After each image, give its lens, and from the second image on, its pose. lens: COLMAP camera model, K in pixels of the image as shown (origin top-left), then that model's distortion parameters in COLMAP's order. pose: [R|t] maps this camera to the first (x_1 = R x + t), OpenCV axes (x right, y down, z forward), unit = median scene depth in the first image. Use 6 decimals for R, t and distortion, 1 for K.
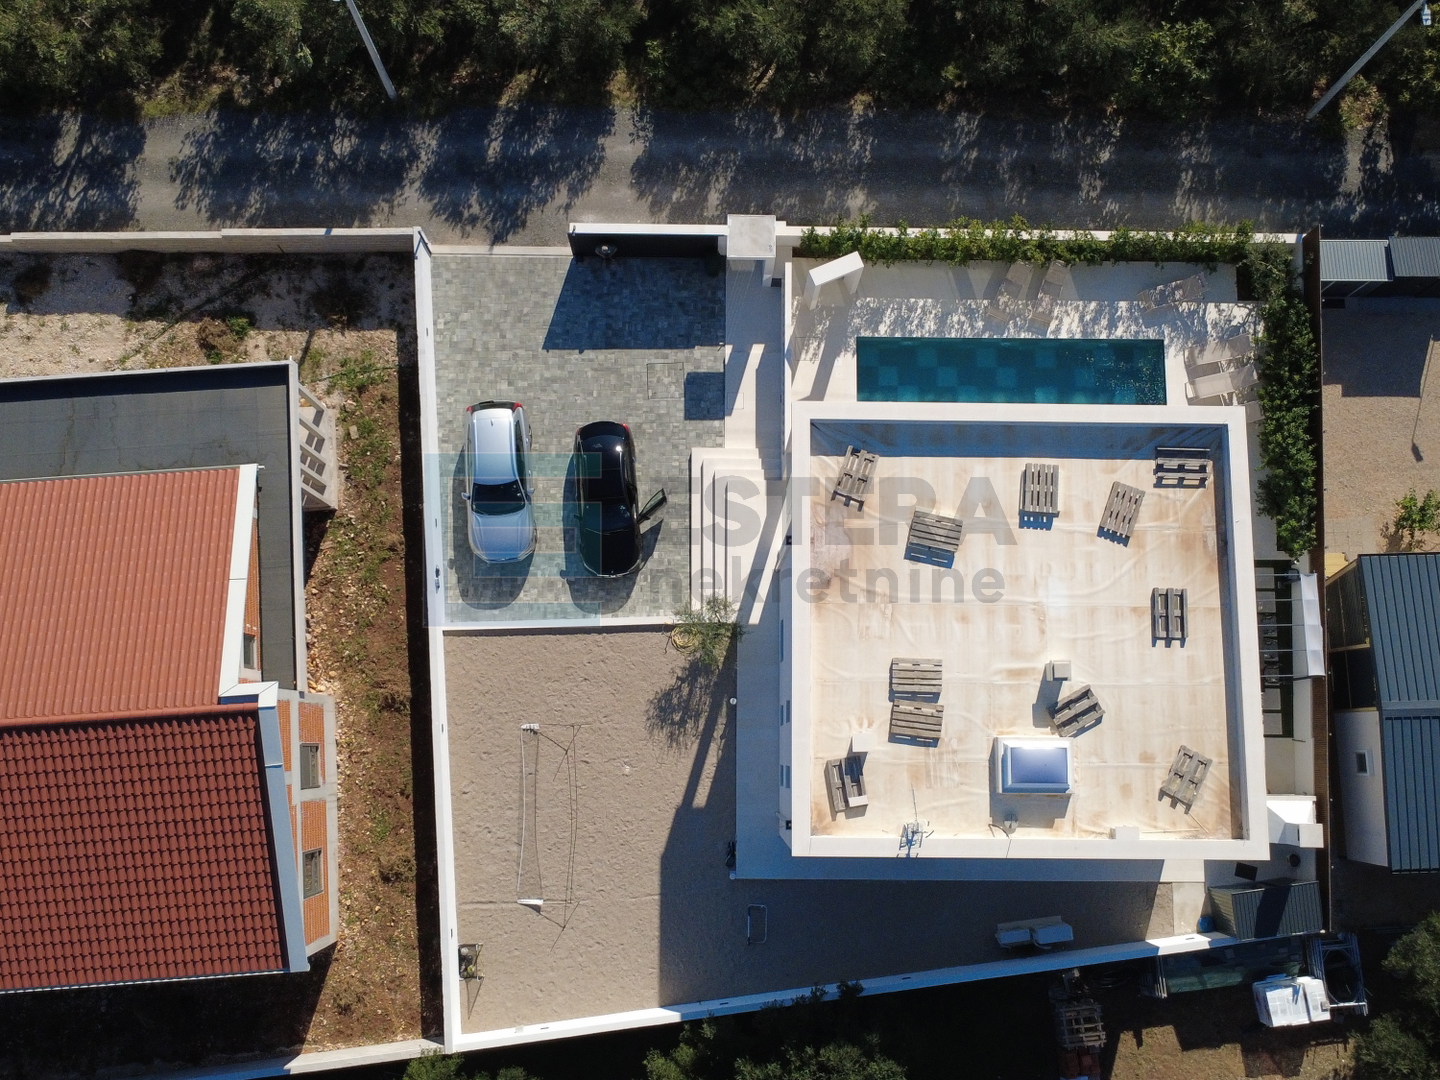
lens RADIAL K [[1390.0, 0, 720.3], [0, 1390.0, 541.2], [0, 0, 1]] dist [-0.001114, 0.000000]
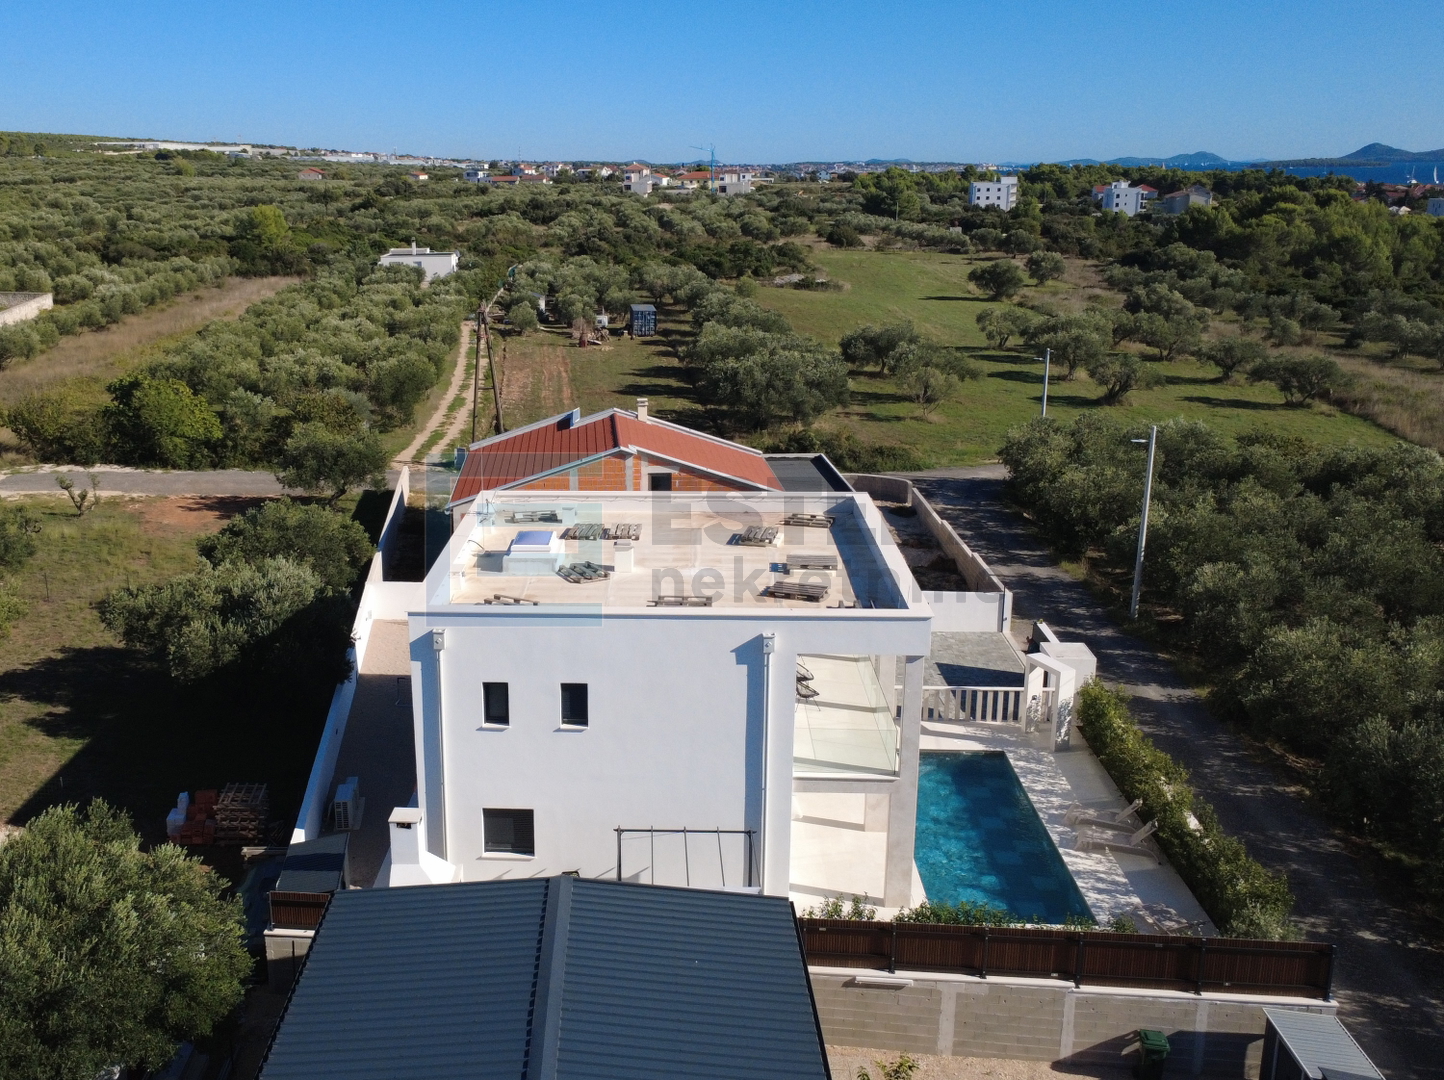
lens RADIAL K [[1393.9, 0, 570.4], [0, 1393.9, 530.9], [0, 0, 1]] dist [-0.001114, 0.000000]
pose [[-0.073394, 0.241881, -0.967526, 0.976084], [-0.984166, 0.139382, 0.109501, 0.014572], [0.161342, 0.960243, 0.227821, 0.601645]]
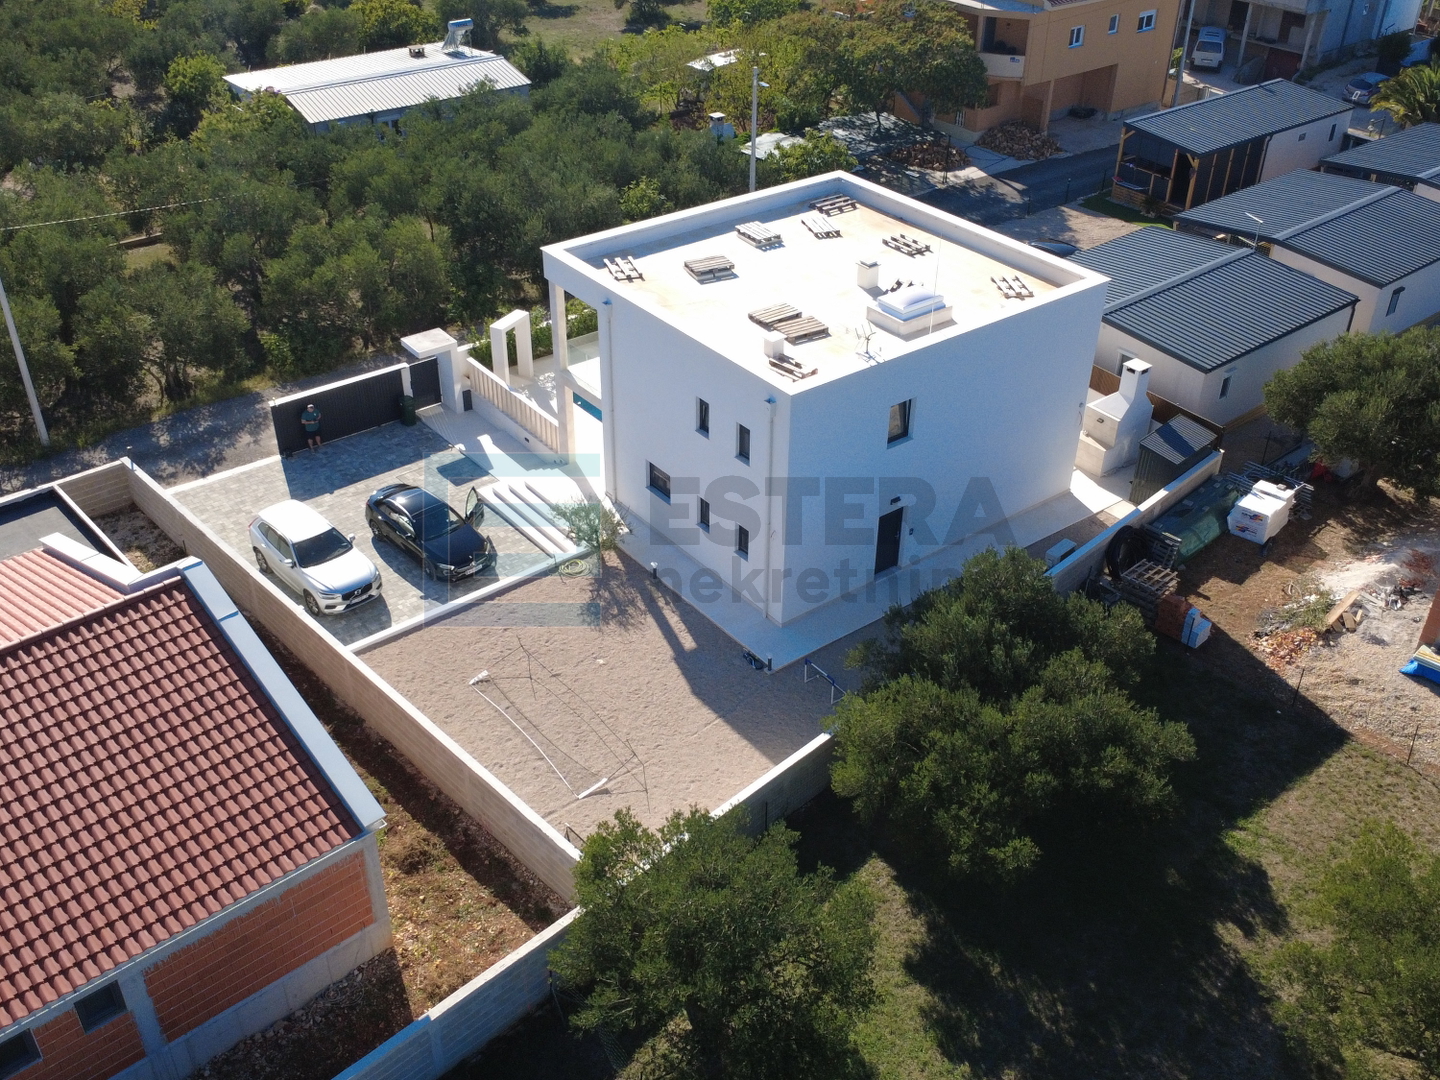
lens RADIAL K [[1390.0, 0, 720.9], [0, 1390.0, 536.0], [0, 0, 1]] dist [-0.001114, 0.000000]
pose [[0.789514, -0.340789, 0.510422, -0.406305], [0.606750, 0.558505, -0.565620, 0.628468], [-0.092316, 0.756263, 0.647722, 0.352759]]
